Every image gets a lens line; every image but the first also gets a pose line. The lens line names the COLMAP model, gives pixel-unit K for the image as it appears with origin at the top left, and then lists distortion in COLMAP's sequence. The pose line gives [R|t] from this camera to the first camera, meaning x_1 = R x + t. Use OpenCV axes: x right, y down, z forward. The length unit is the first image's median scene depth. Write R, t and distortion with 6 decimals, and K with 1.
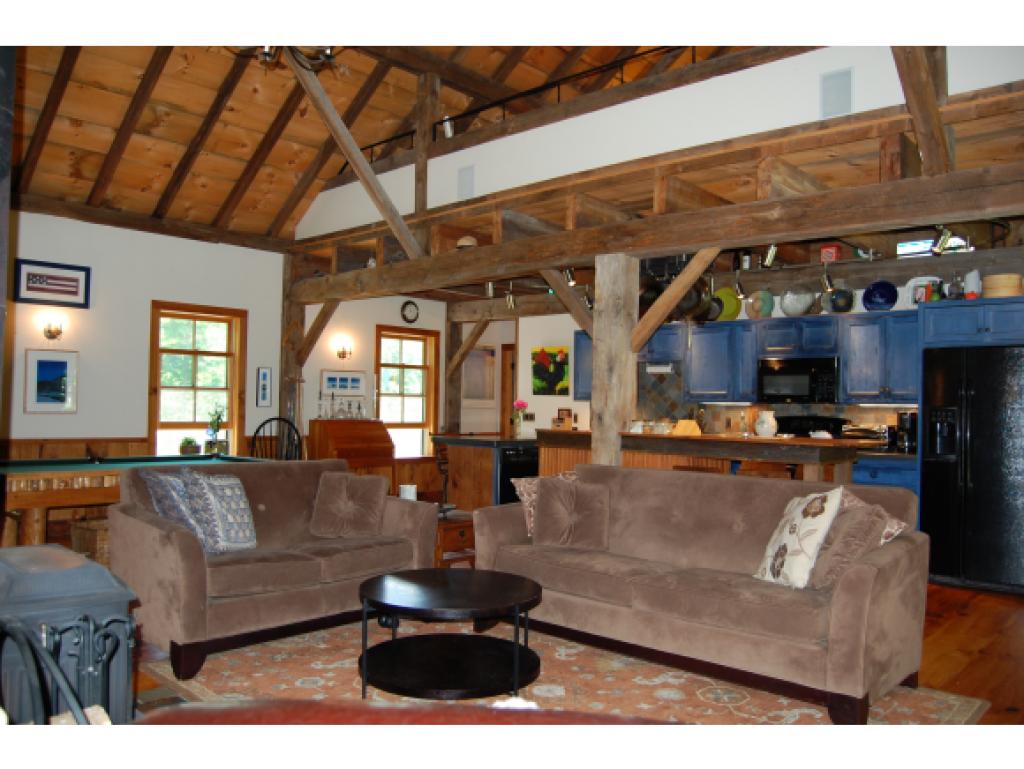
lens RADIAL K [[797.7, 0, 511.6], [0, 797.7, 385.4], [0, 0, 1]] dist [-0.091435, 0.023677]
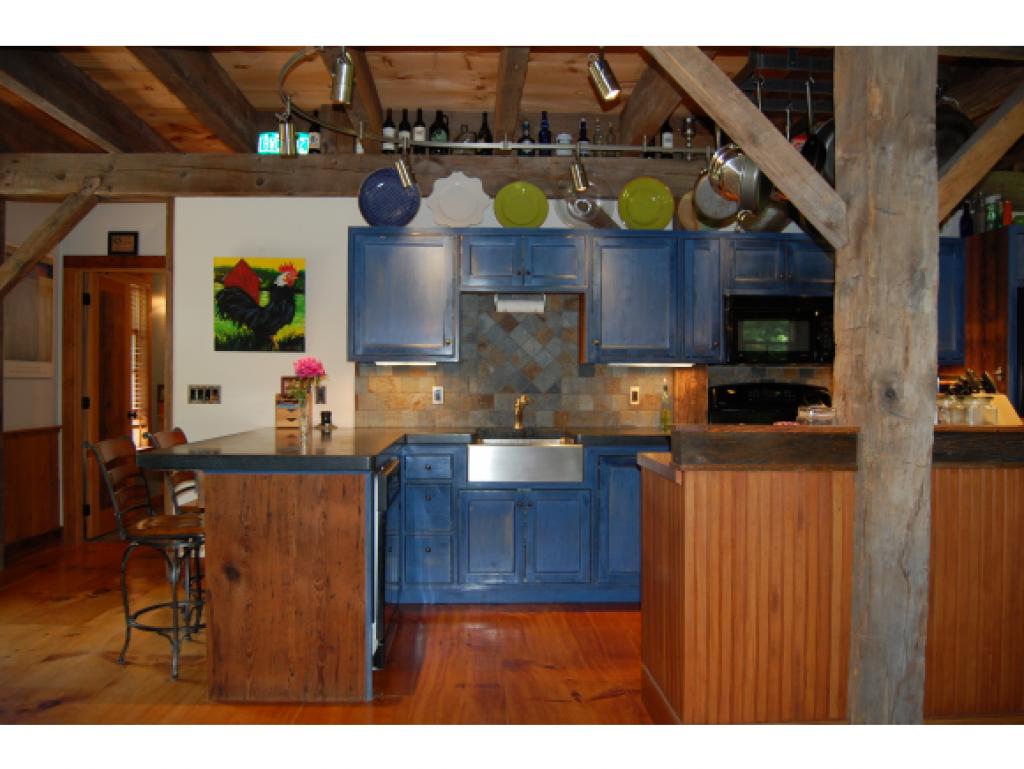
lens RADIAL K [[797.7, 0, 511.8], [0, 797.7, 382.1], [0, 0, 1]] dist [-0.091435, 0.023677]
pose [[0.705942, -0.016115, 0.708086, -0.202820], [-0.009868, 0.999420, 0.032584, 0.014283], [-0.708201, -0.029990, 0.705374, 0.527605]]
